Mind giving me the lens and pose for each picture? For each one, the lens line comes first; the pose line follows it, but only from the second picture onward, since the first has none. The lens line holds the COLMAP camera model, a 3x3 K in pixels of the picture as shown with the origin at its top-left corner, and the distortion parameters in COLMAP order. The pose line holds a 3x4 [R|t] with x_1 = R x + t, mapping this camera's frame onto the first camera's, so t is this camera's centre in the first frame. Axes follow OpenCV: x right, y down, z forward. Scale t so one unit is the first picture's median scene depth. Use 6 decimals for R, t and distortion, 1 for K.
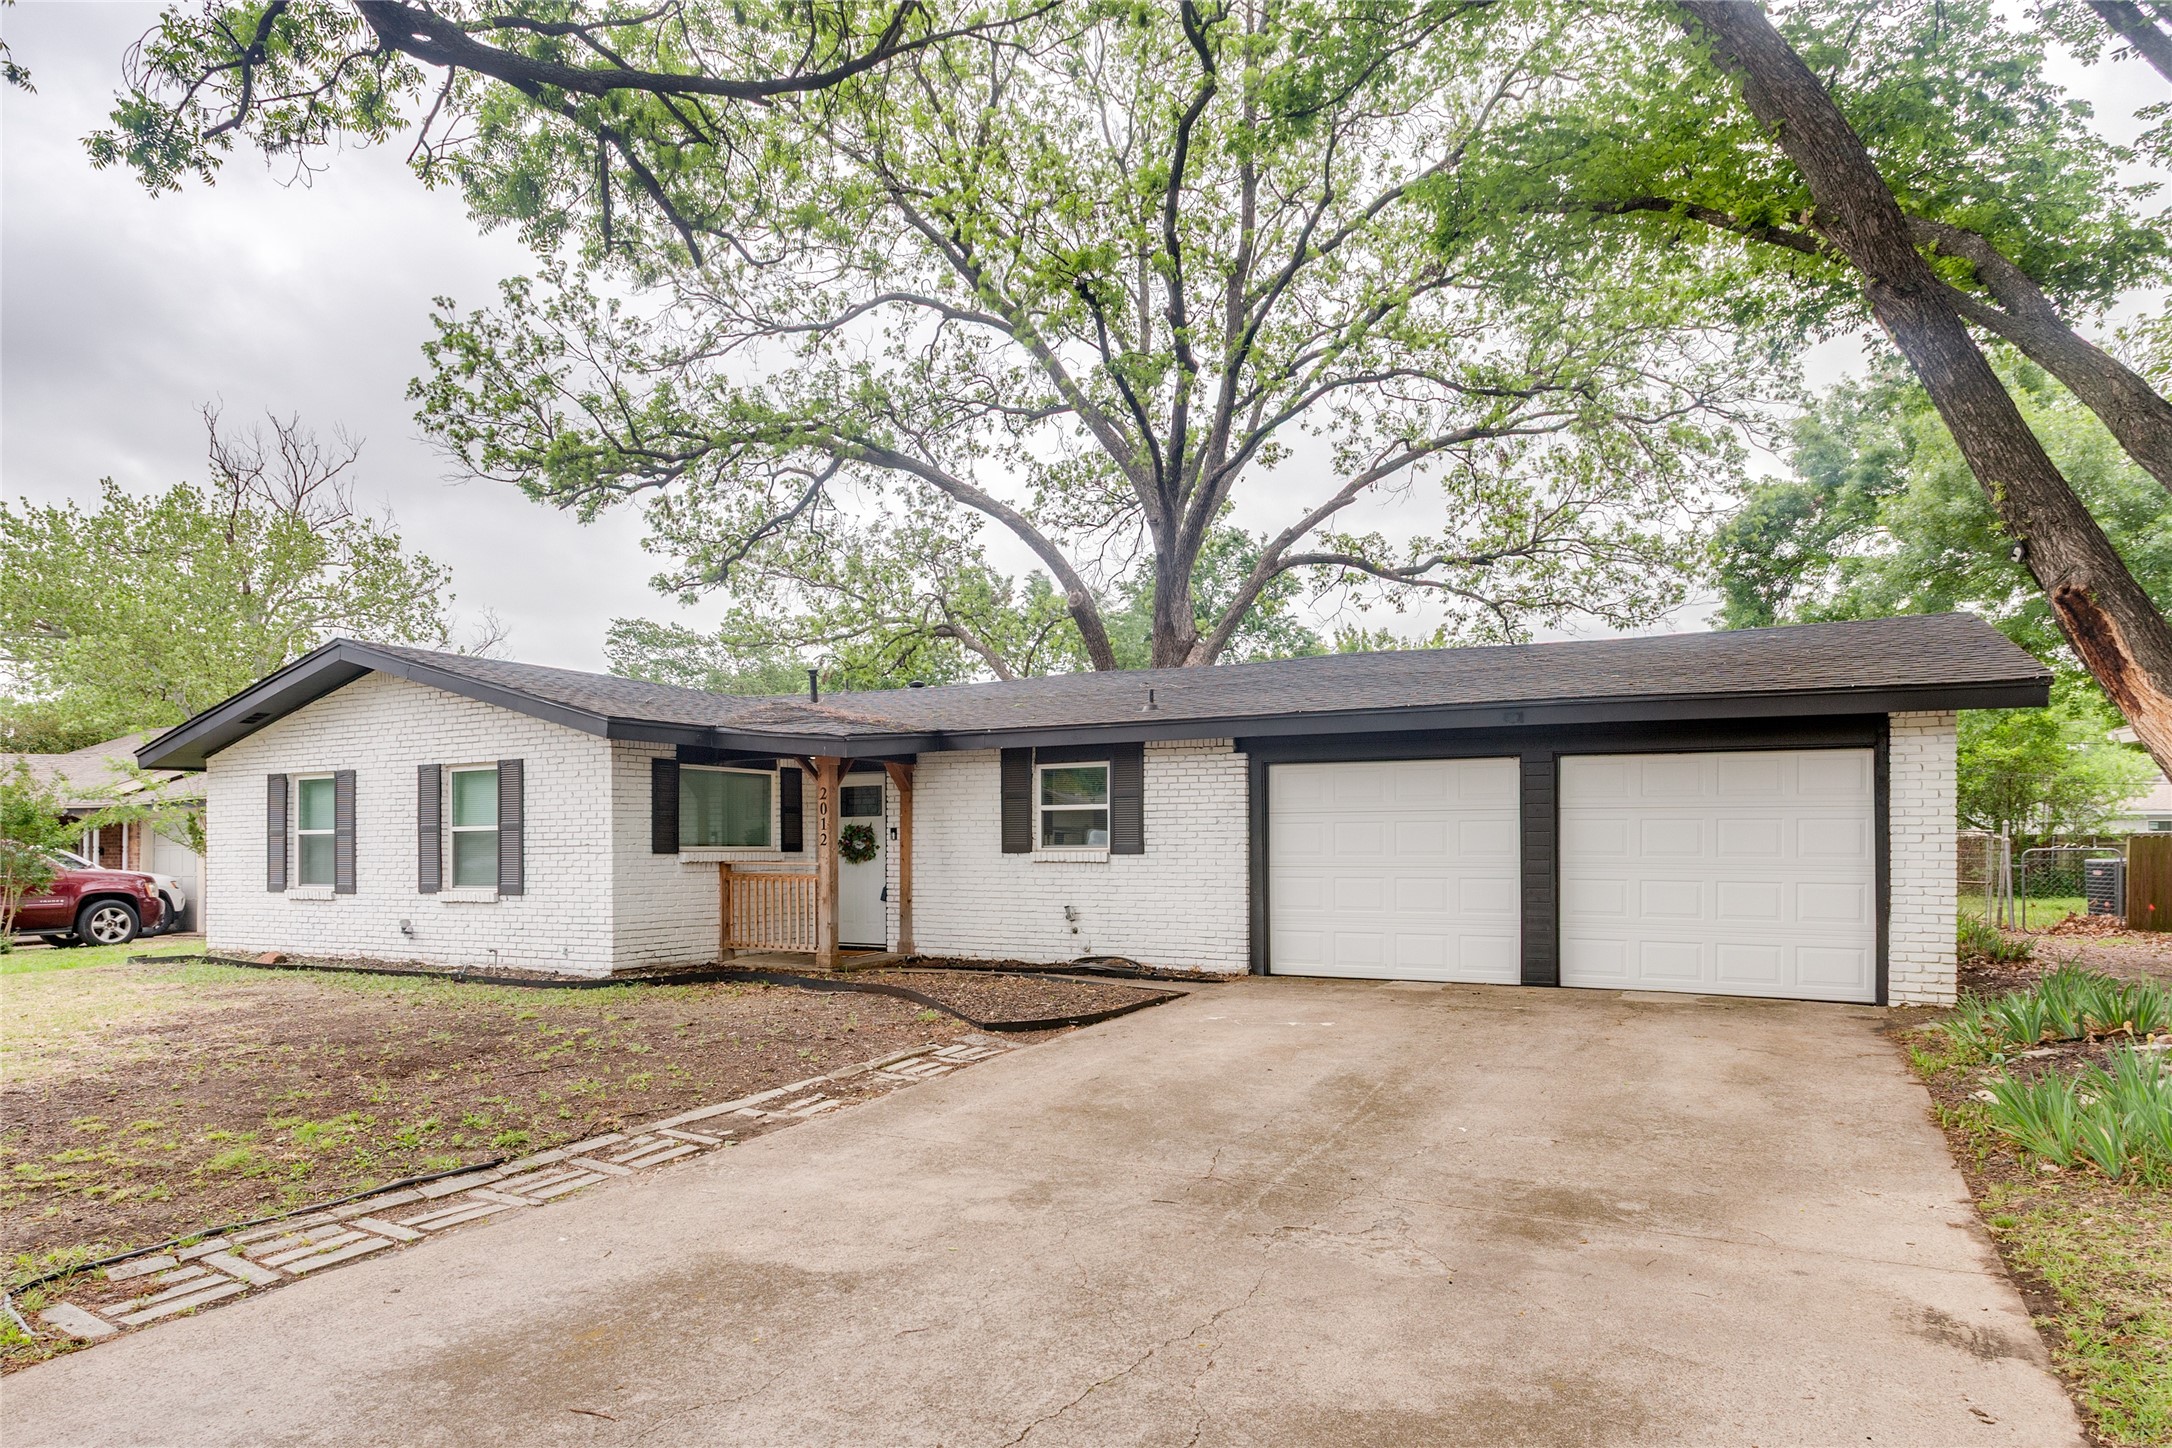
lens RADIAL K [[1341.6, 0, 1084.0], [0, 1341.6, 847.1], [0, 0, 1]] dist [-0.004098, -0.000779]
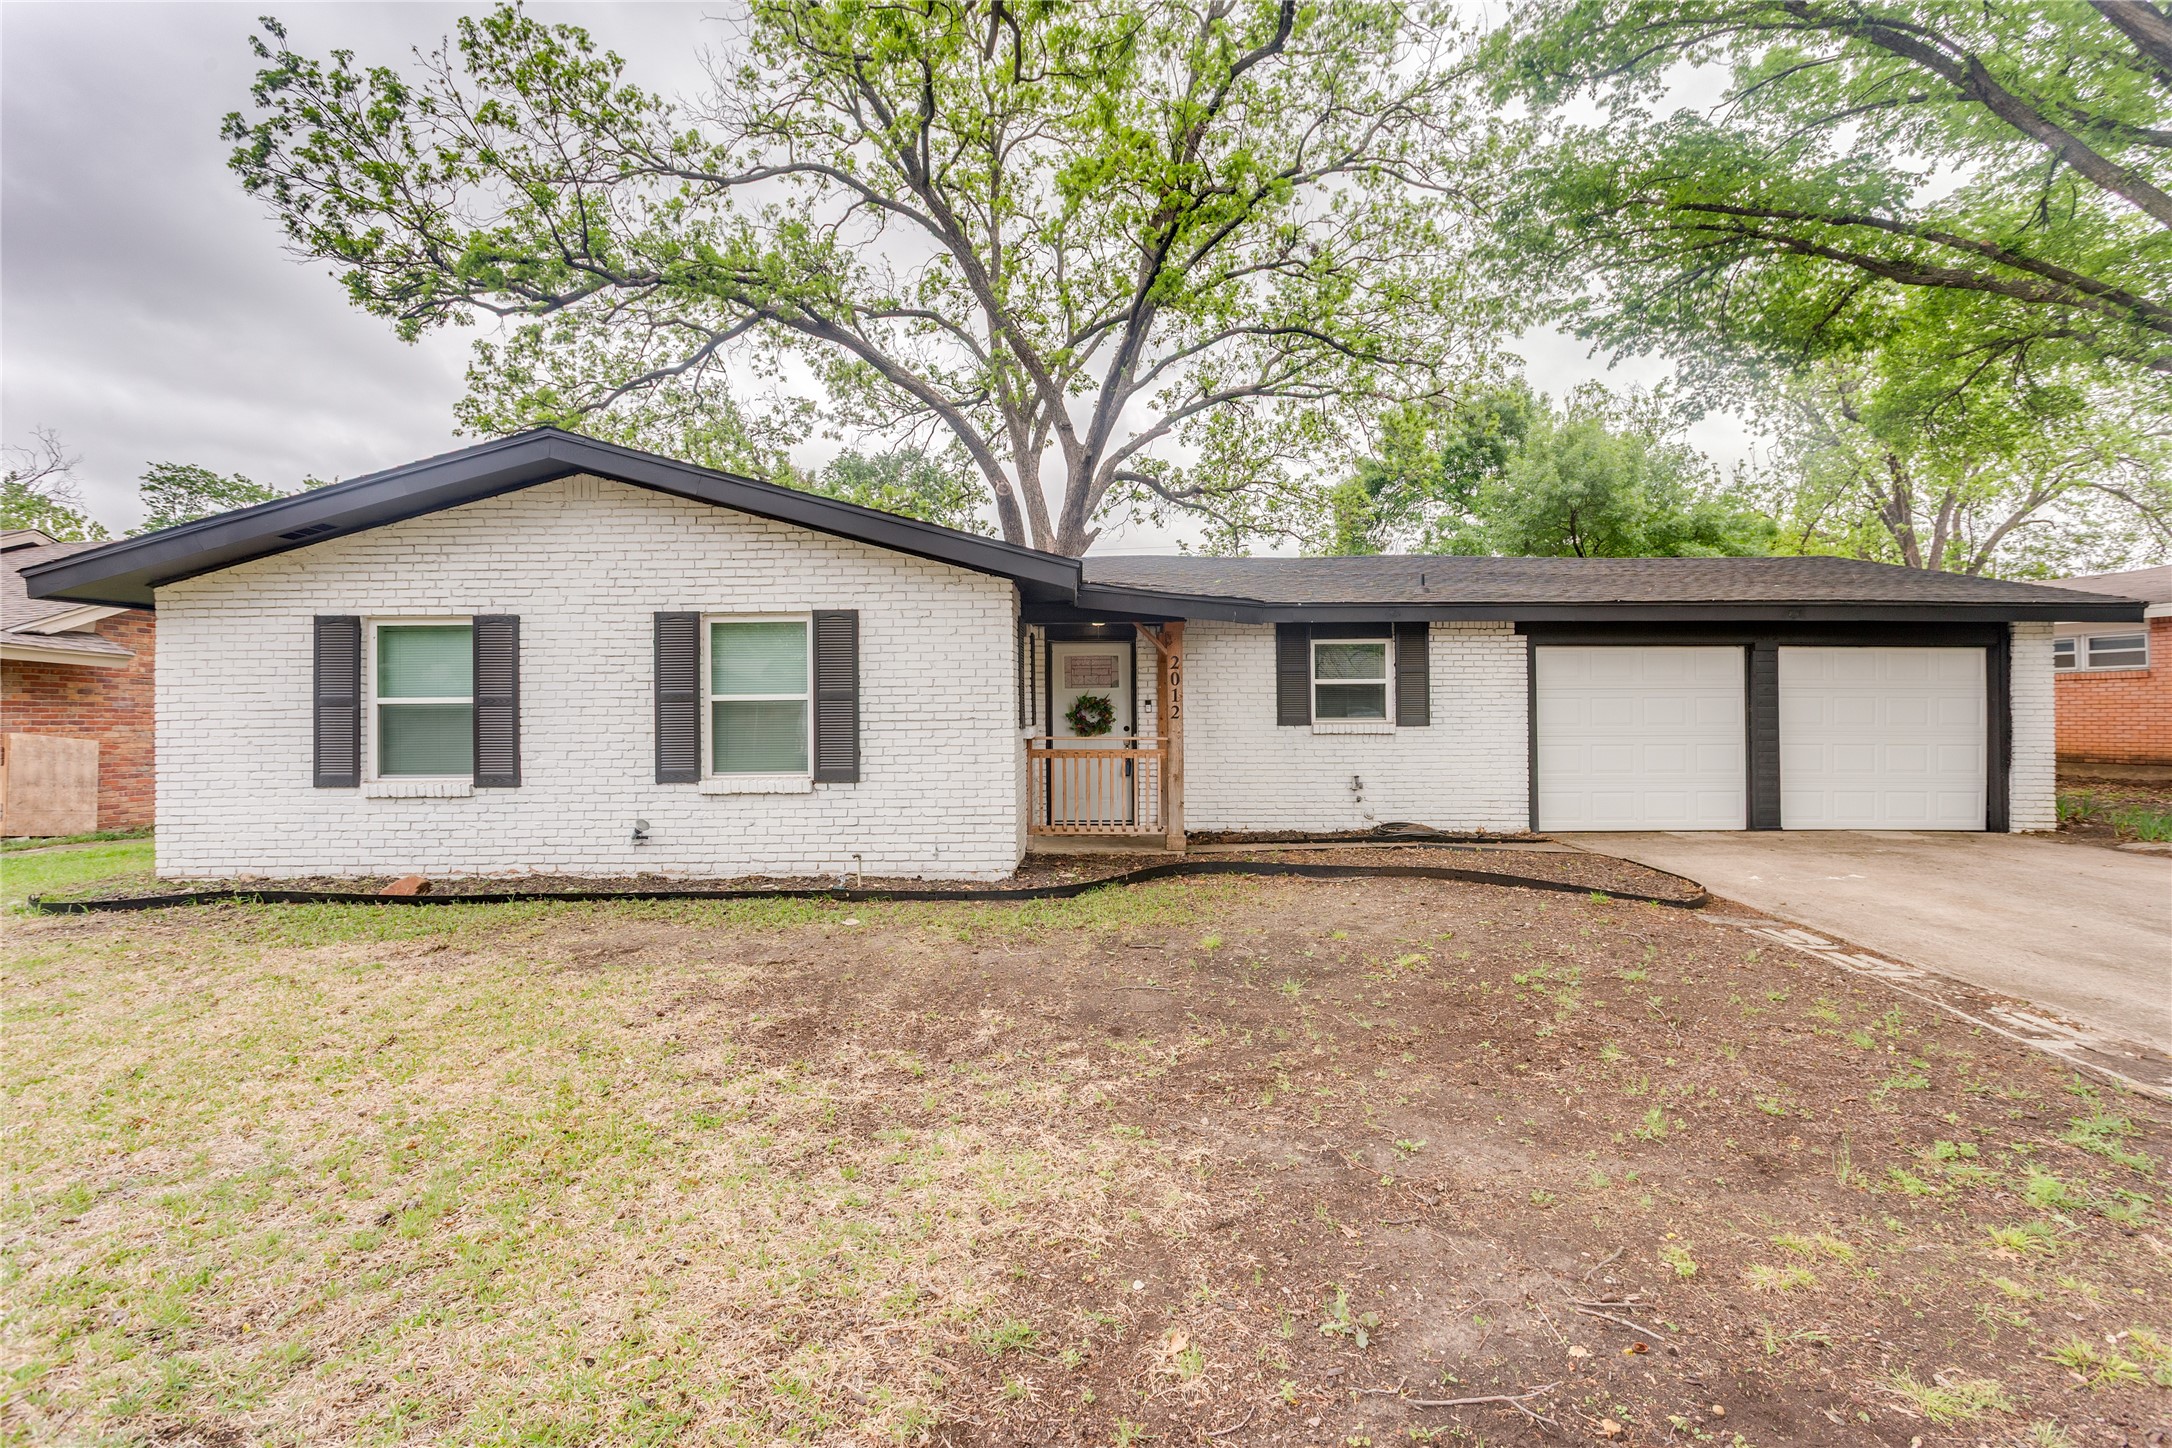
lens RADIAL K [[1029.0, 0, 1090.4], [0, 1029.0, 714.3], [0, 0, 1]] dist [0.001902, 0.001085]
pose [[0.878486, -0.001279, 0.477767, -0.563919], [0.000880, 0.999999, 0.001057, -0.004765], [-0.477767, -0.000508, 0.878486, 0.386144]]
